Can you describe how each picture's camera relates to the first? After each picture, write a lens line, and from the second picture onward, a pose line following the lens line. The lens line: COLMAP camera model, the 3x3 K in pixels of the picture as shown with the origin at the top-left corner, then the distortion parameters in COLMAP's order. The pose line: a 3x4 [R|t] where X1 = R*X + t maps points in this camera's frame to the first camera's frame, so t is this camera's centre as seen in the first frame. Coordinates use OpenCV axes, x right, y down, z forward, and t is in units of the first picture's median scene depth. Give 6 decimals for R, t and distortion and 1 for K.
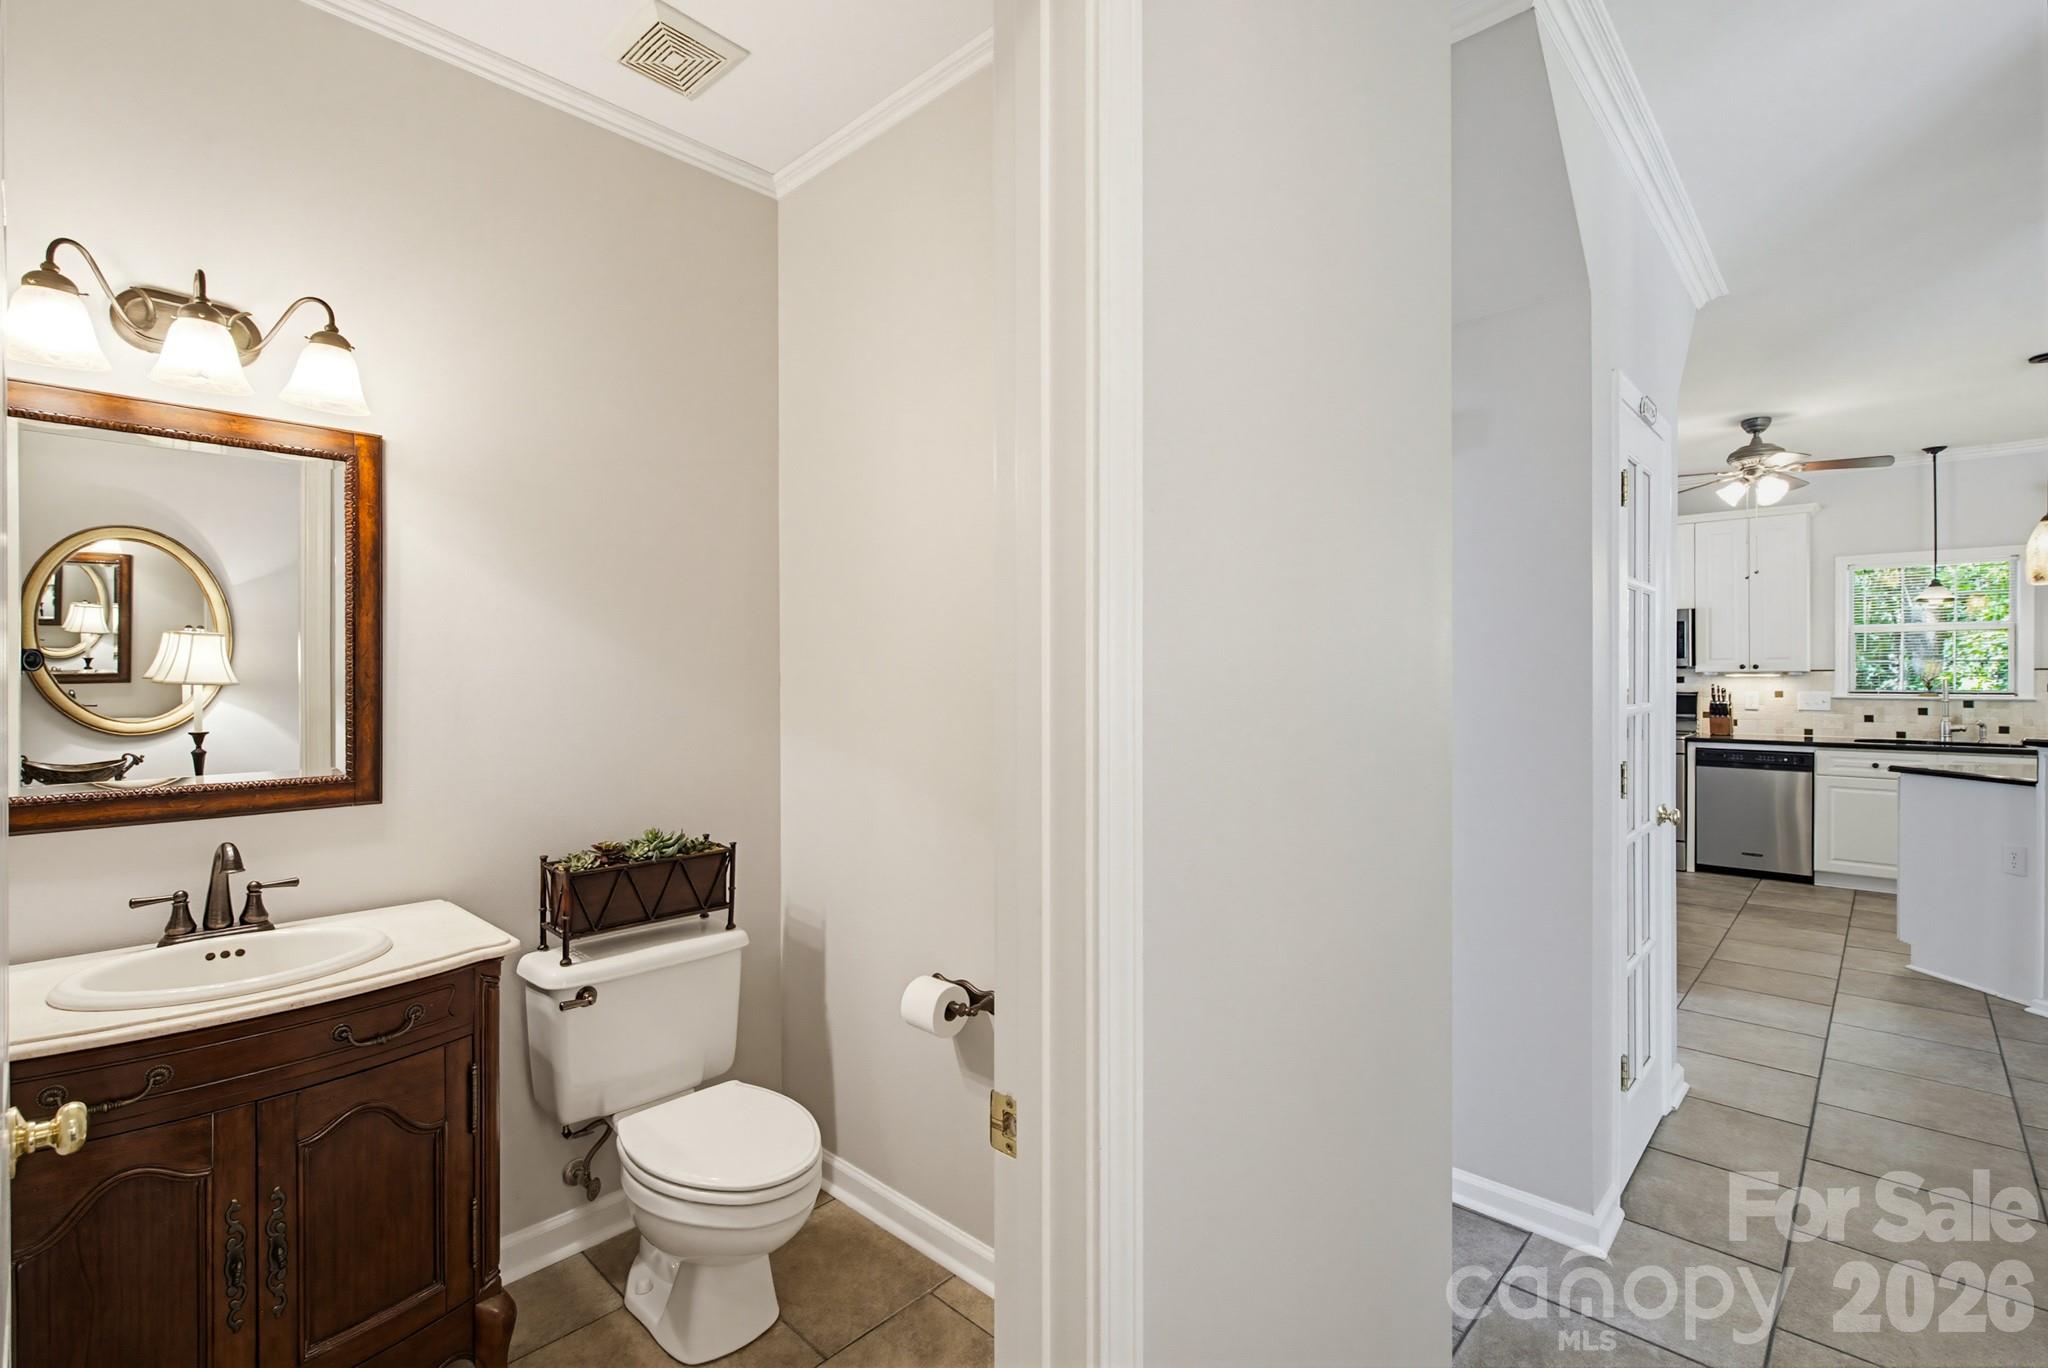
lens RADIAL K [[937.6, 0, 1019.9], [0, 937.6, 676.9], [0, 0, 1]] dist [0.000533, 0.000034]
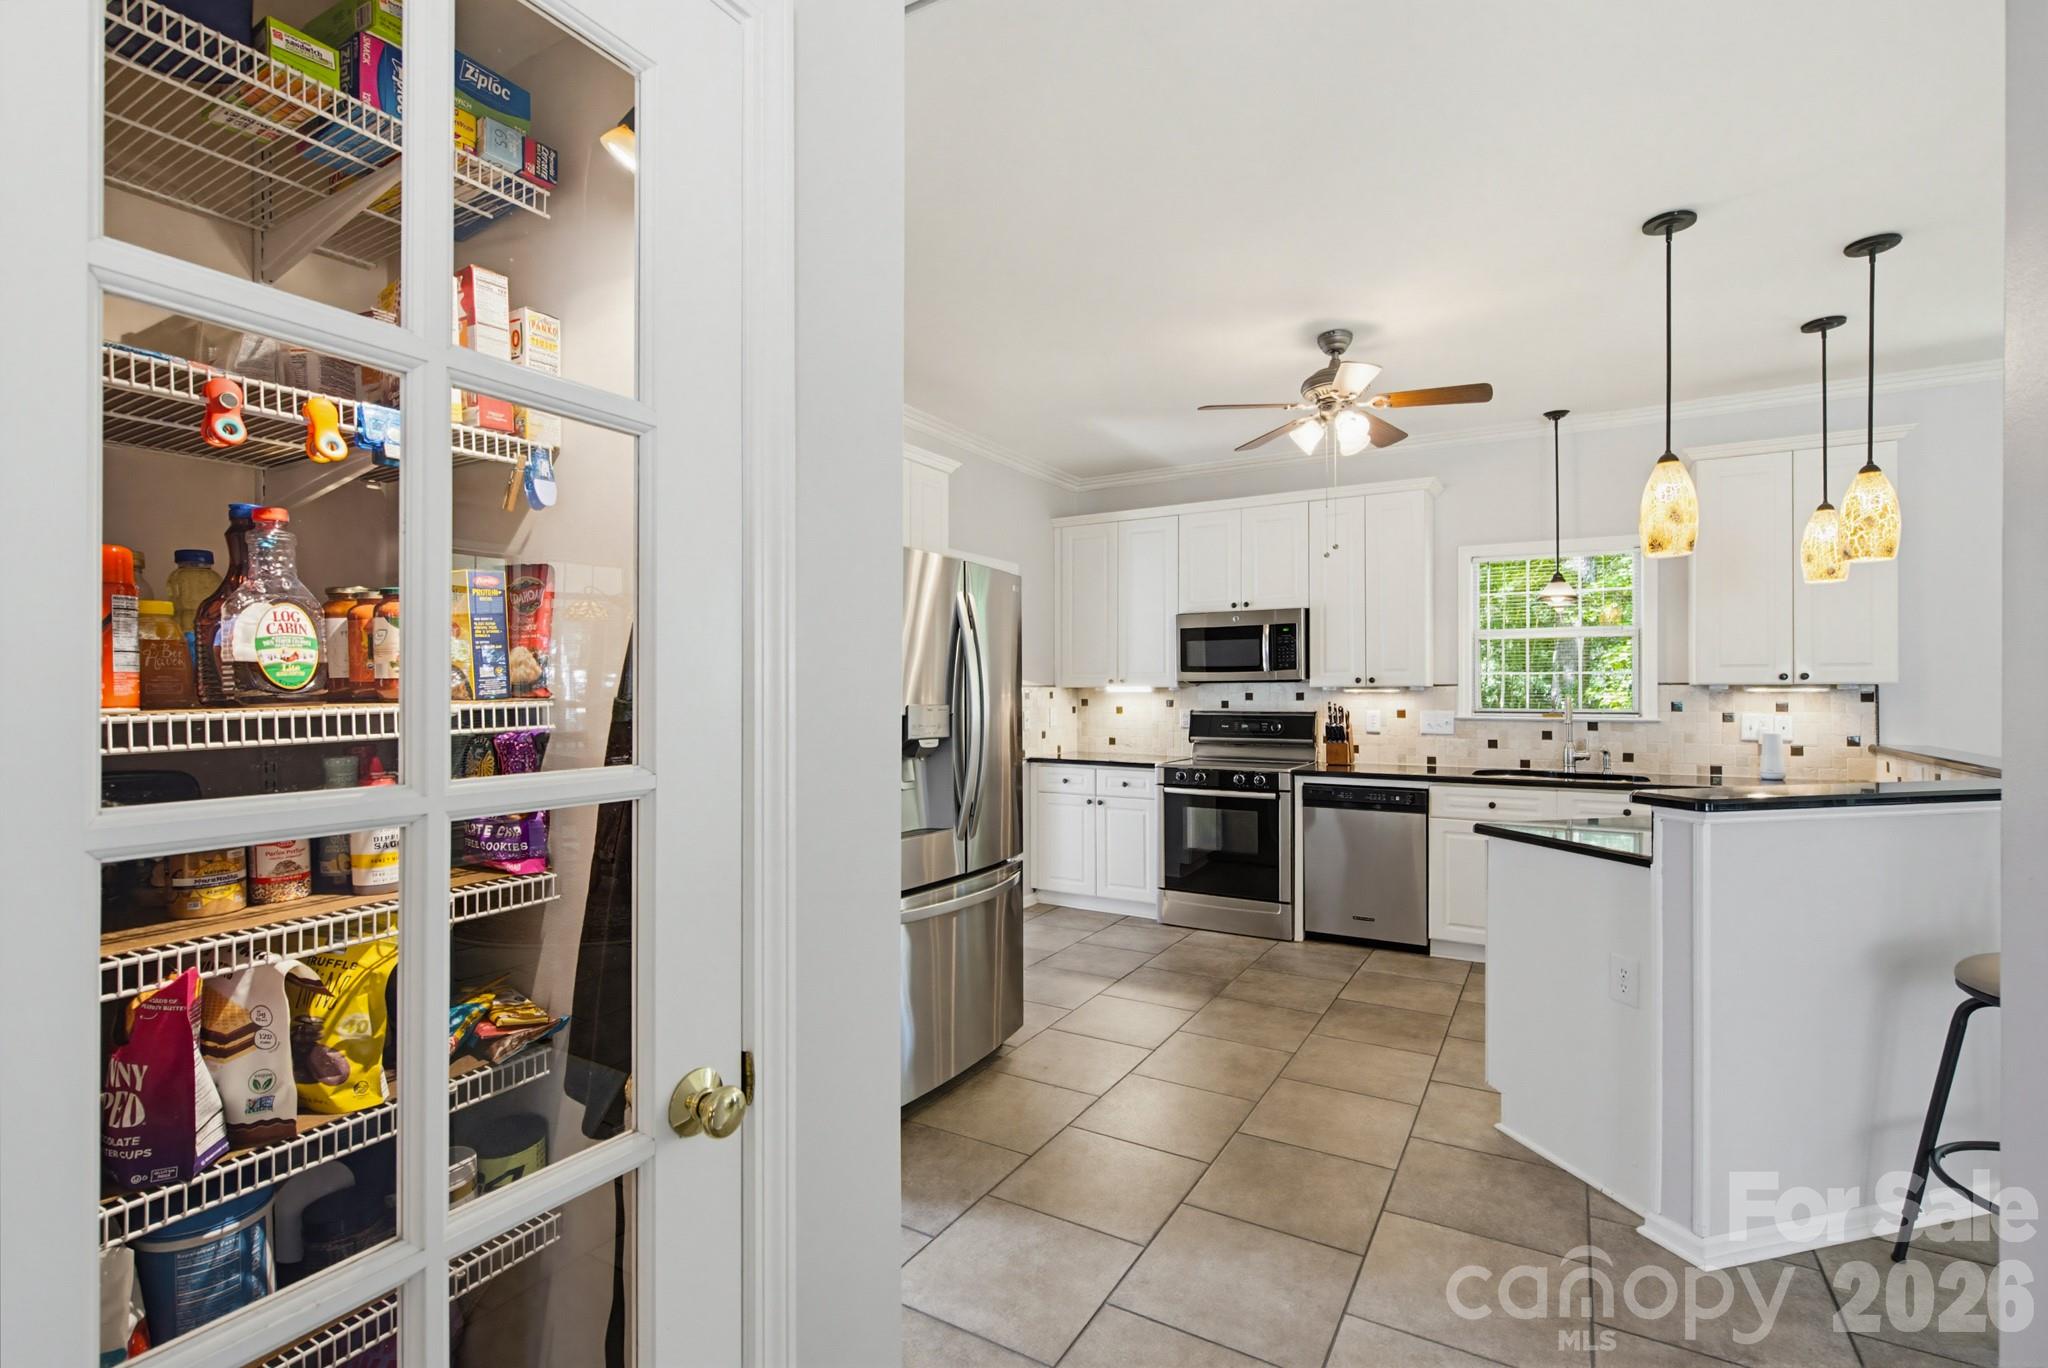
lens RADIAL K [[937.6, 0, 1027.1], [0, 937.6, 687.6], [0, 0, 1]] dist [0.000533, 0.000034]
pose [[0.974809, 0.001865, 0.223034, 0.332637], [-0.000406, 0.999978, -0.006585, 0.000667], [-0.223042, 0.006329, 0.974788, 0.298175]]
